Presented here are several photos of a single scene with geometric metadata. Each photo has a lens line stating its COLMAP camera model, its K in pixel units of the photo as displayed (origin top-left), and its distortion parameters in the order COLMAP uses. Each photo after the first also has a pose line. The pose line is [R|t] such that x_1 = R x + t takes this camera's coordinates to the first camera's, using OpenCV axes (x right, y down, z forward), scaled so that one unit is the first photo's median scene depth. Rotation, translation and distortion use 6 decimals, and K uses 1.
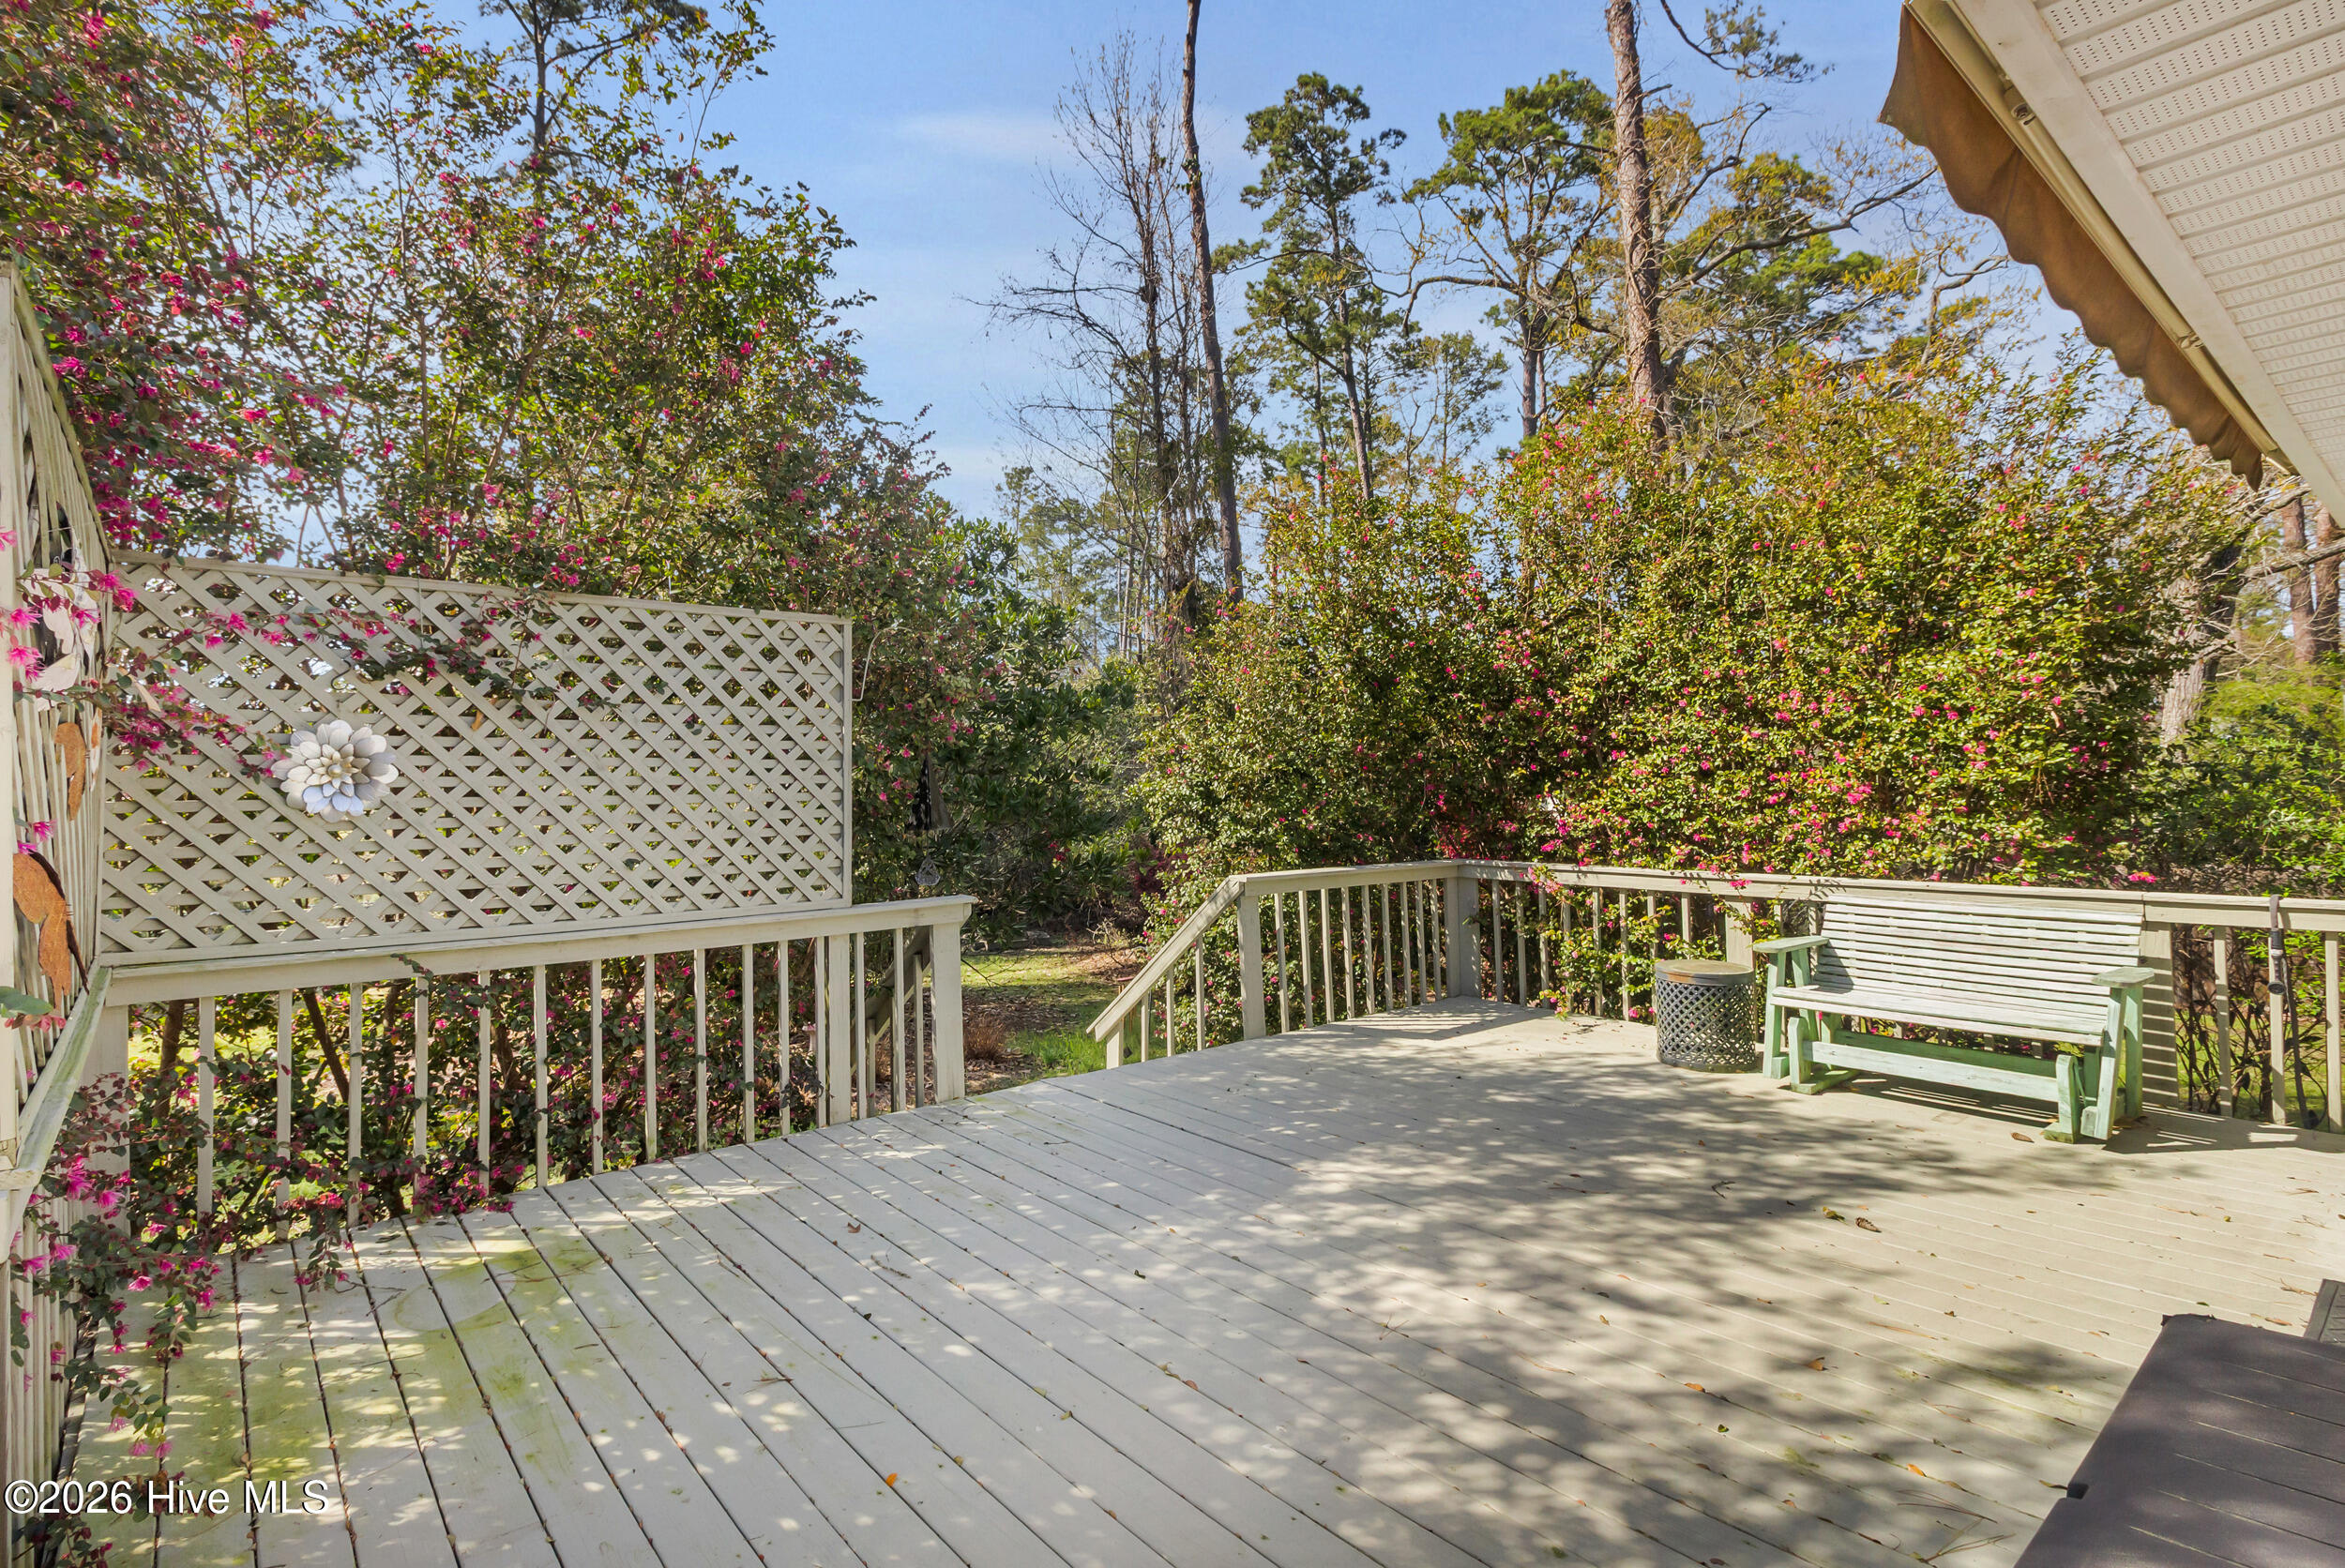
lens RADIAL K [[1126.5, 0, 1154.5], [0, 1126.5, 782.8], [0, 0, 1]] dist [0.000745, -0.000559]
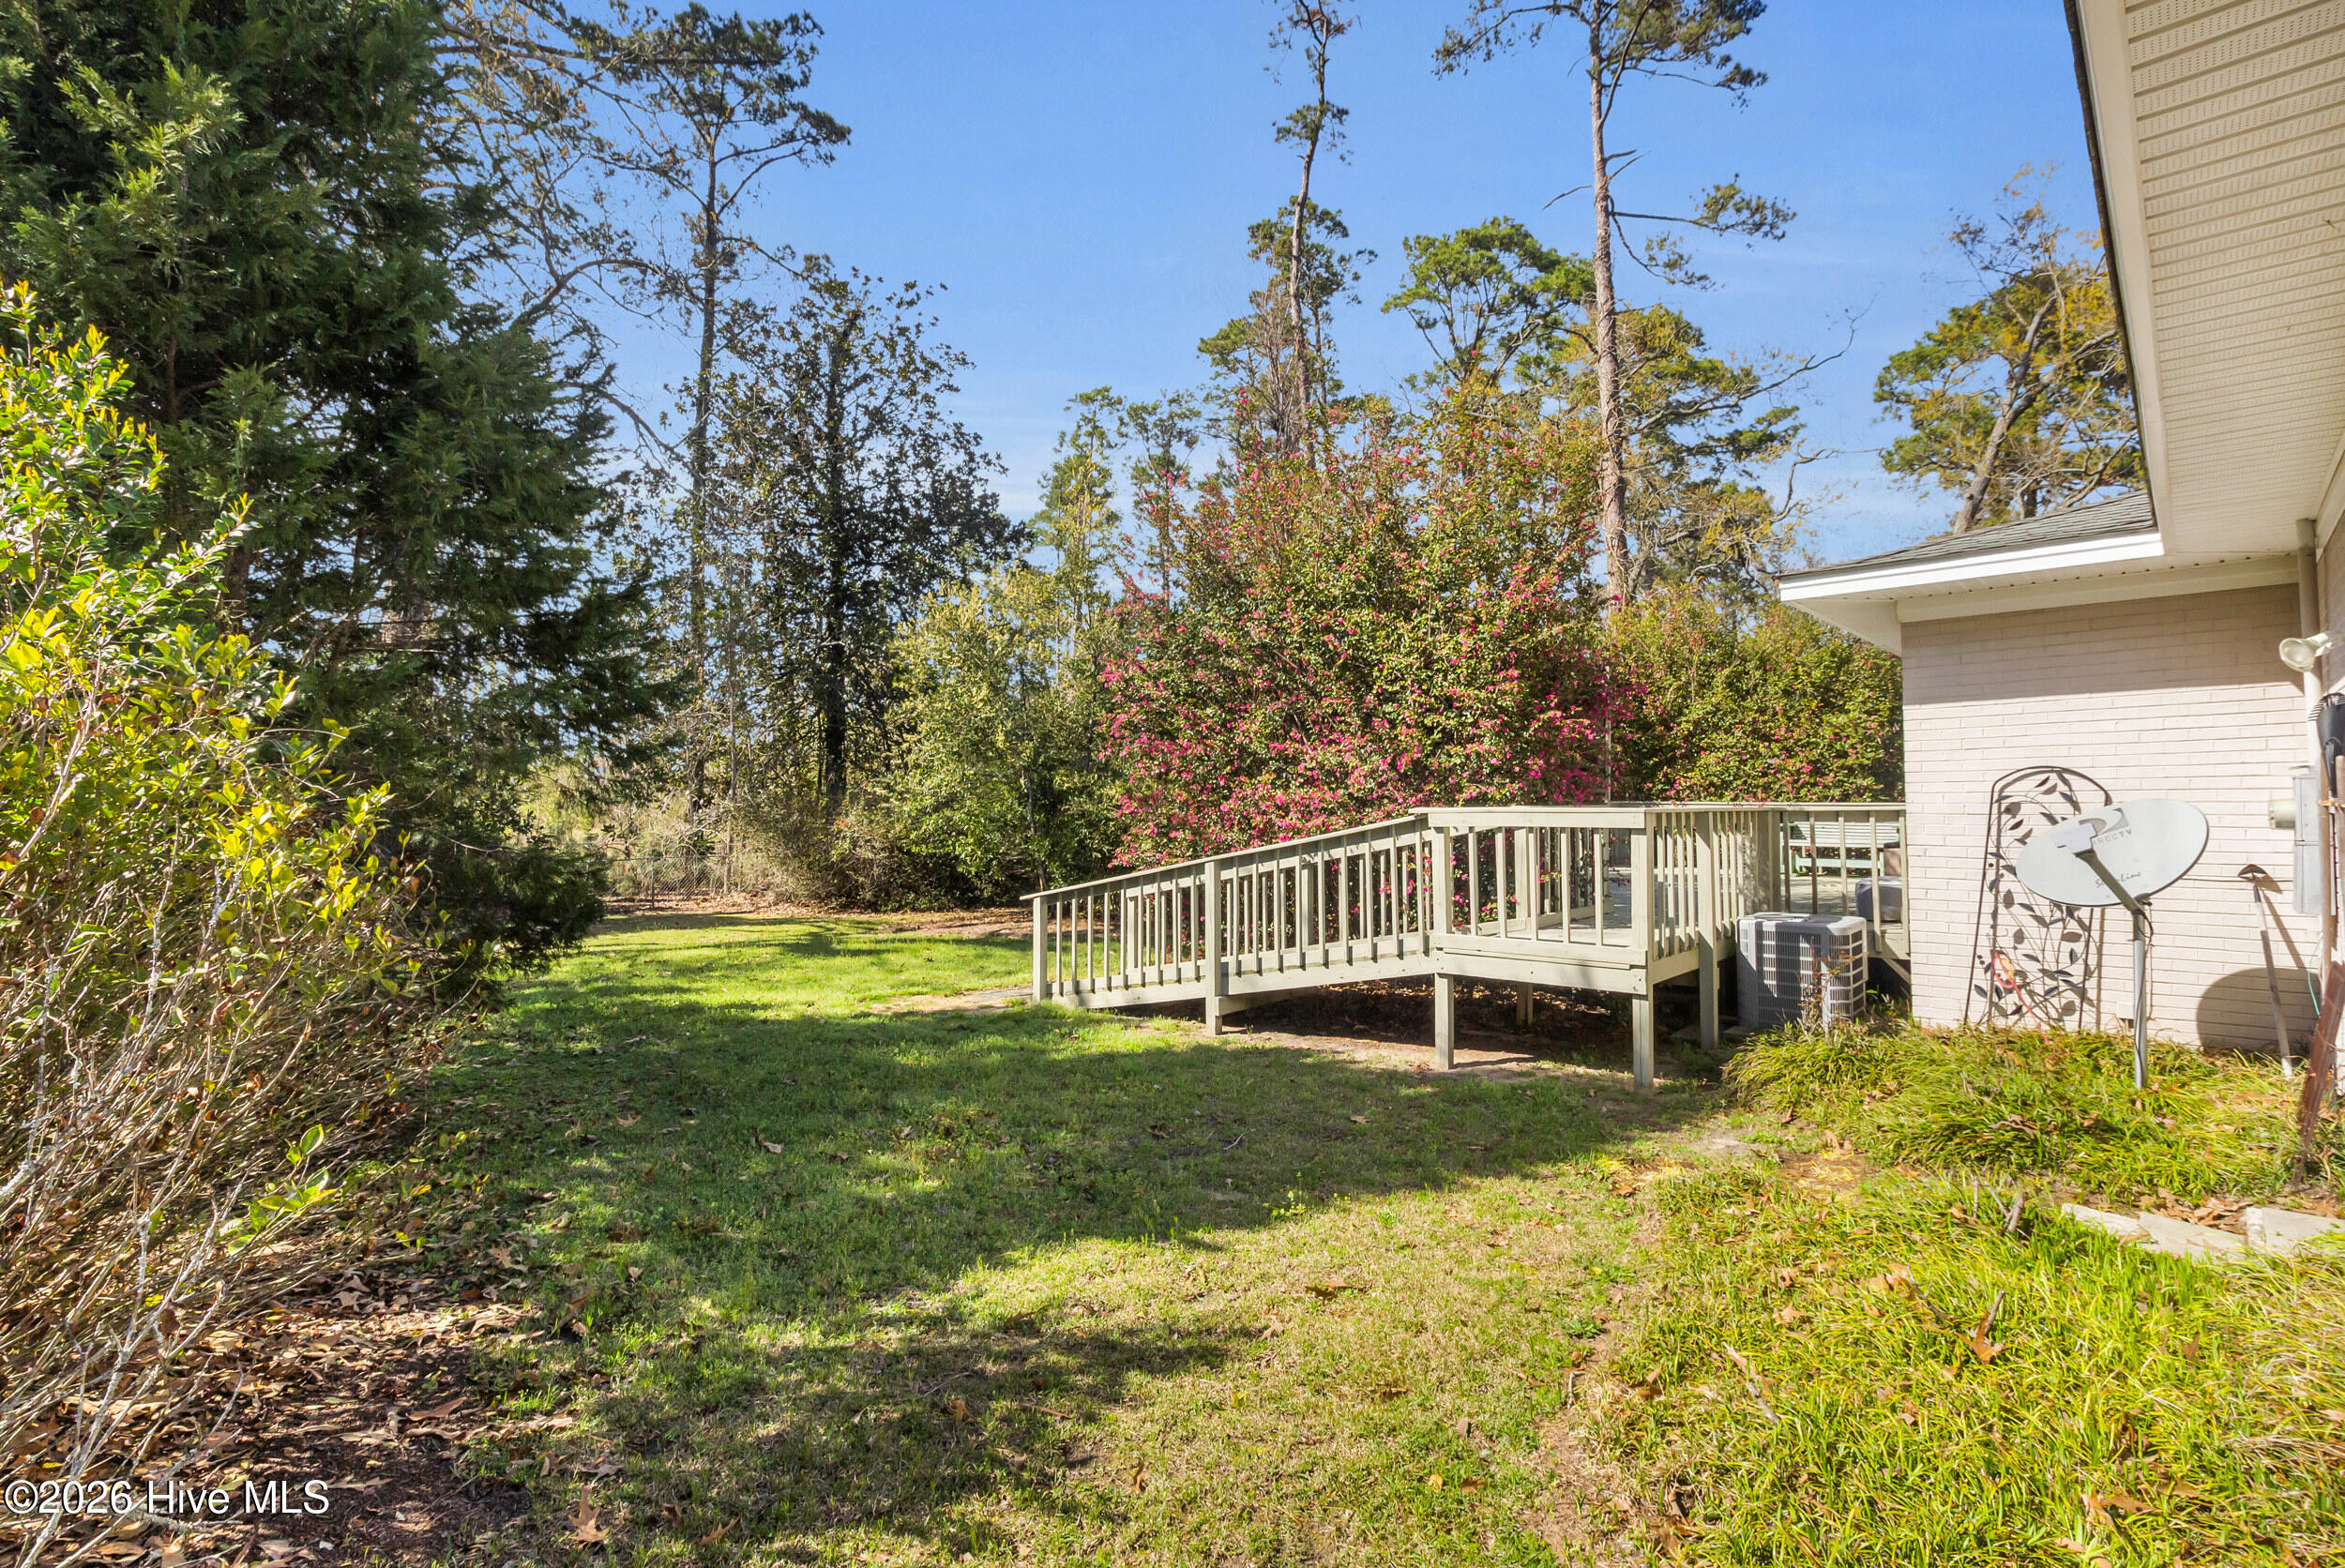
lens RADIAL K [[1126.5, 0, 1177.3], [0, 1126.5, 795.6], [0, 0, 1]] dist [0.000745, -0.000559]
pose [[0.990471, 0.023444, 0.135709, -1.561585], [-0.023159, 0.999725, -0.003673, 0.156091], [-0.135758, 0.000495, 0.990742, -1.836907]]
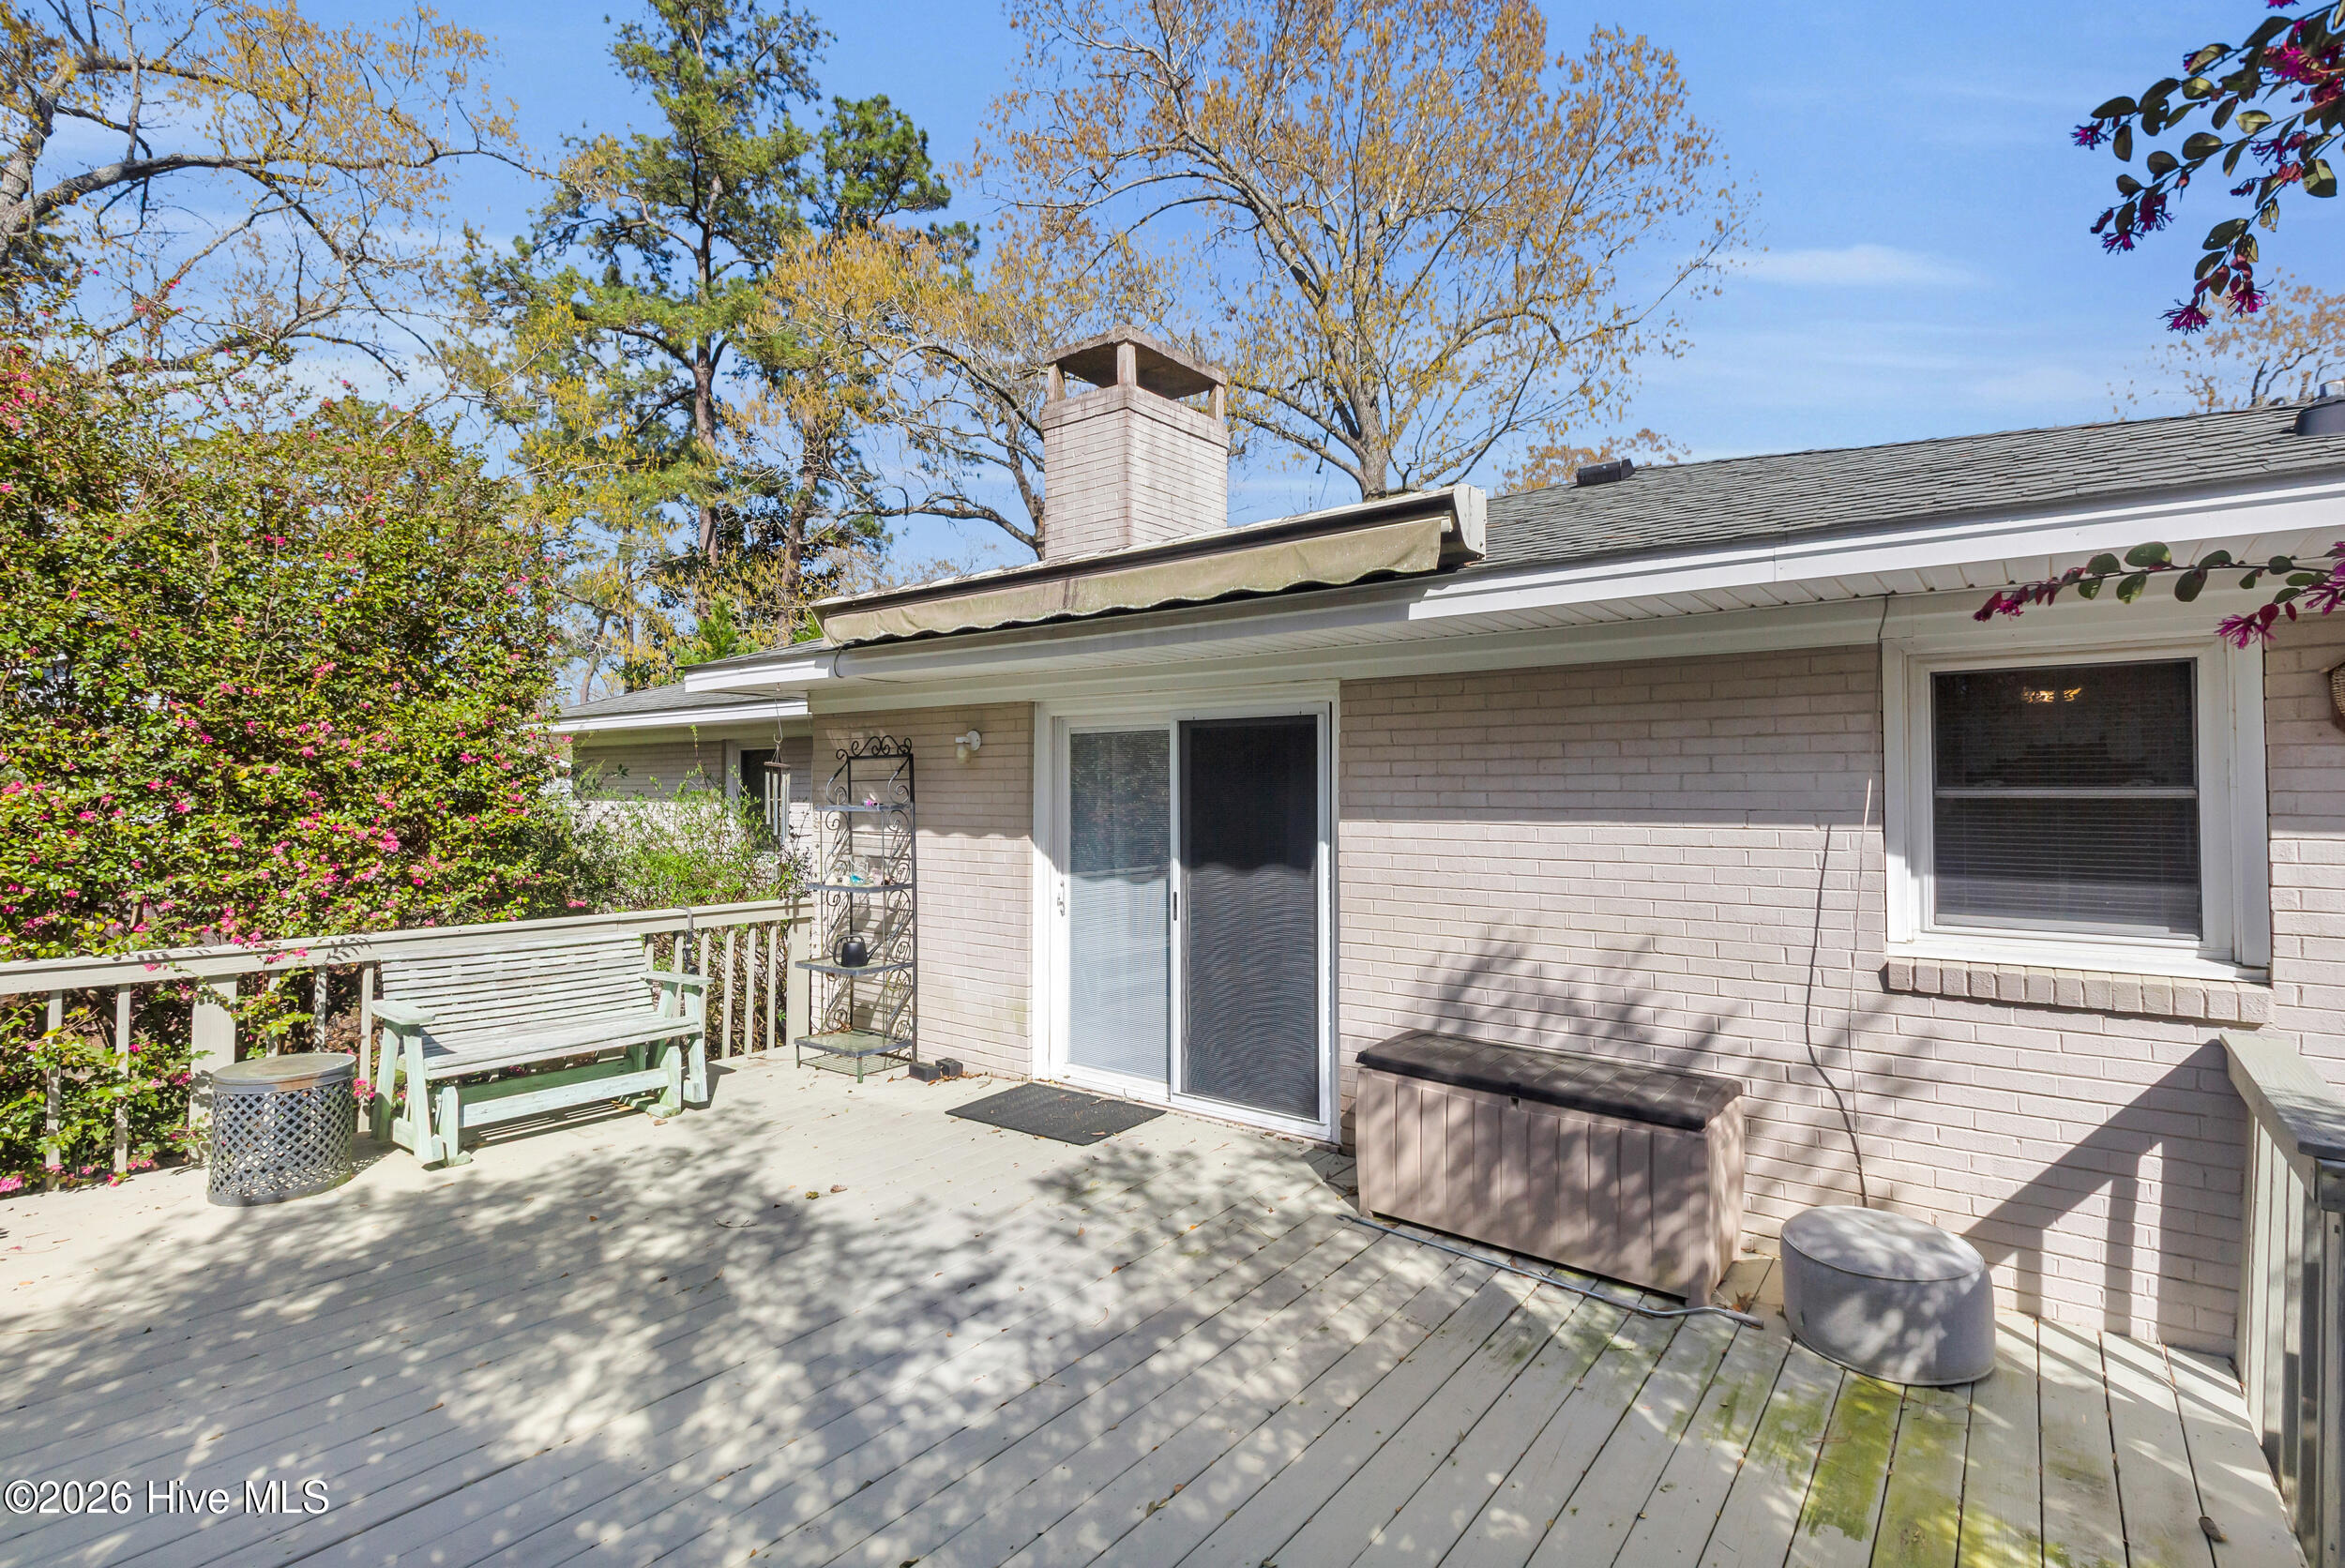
lens RADIAL K [[1126.5, 0, 1169.7], [0, 1126.5, 797.3], [0, 0, 1]] dist [0.000745, -0.000559]
pose [[-0.227085, 0.009925, 0.973824, -0.597272], [-0.010077, 0.999871, -0.012540, -0.030293], [-0.973823, -0.012660, -0.226955, 0.809311]]
